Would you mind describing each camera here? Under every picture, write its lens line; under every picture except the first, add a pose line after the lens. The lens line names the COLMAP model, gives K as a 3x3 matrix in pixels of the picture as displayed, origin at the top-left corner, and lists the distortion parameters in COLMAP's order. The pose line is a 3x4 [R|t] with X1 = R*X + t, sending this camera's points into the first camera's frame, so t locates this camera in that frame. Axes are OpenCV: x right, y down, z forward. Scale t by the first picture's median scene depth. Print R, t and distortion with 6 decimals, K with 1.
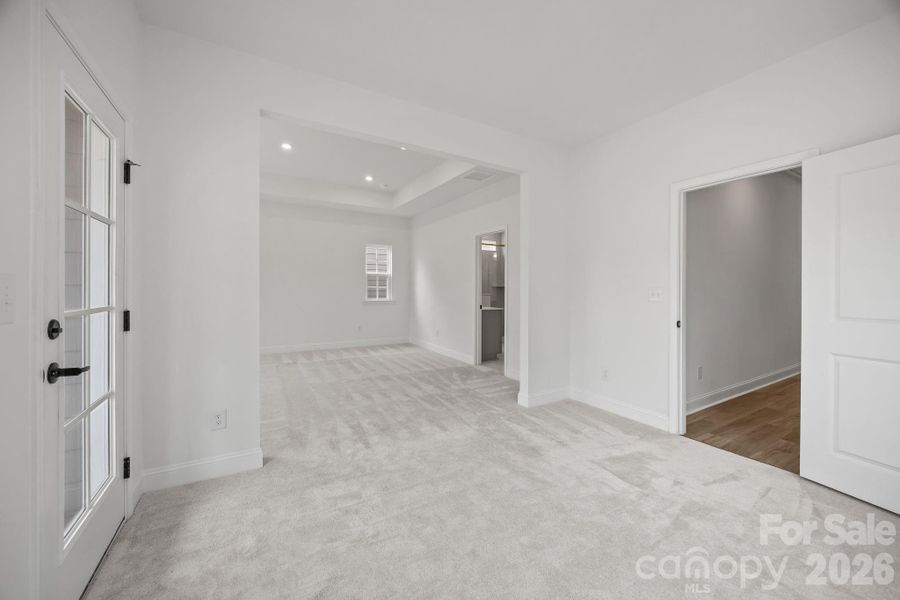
lens RADIAL K [[336.0, 0, 452.4], [0, 336.0, 294.4], [0, 0, 1]] dist [-0.000146, 0.000003]
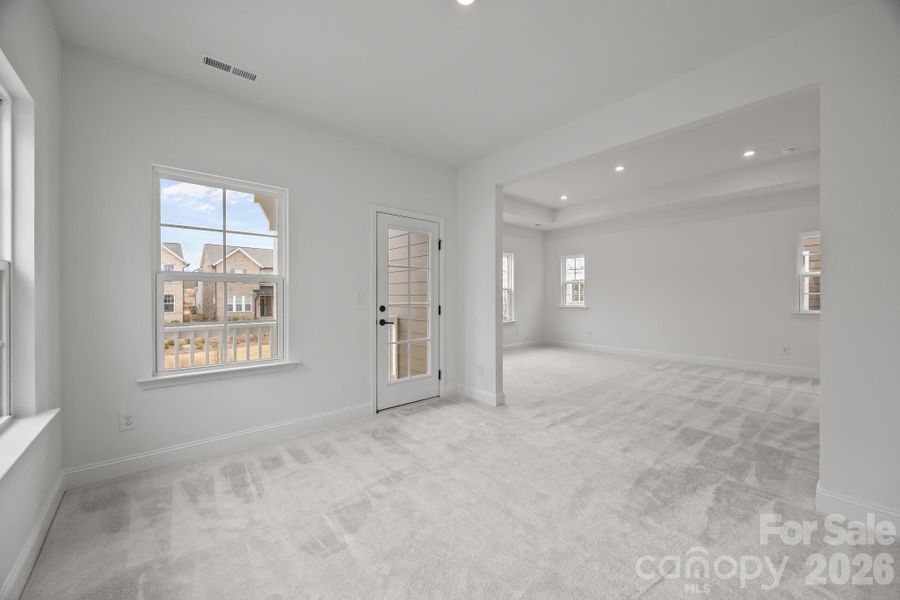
lens RADIAL K [[336.0, 0, 452.9], [0, 336.0, 299.2], [0, 0, 1]] dist [-0.000146, 0.000003]
pose [[0.193848, -0.003790, -0.981024, 0.615787], [-0.010140, 0.999931, -0.005867, 0.007535], [0.980979, 0.011085, 0.193796, 0.305991]]
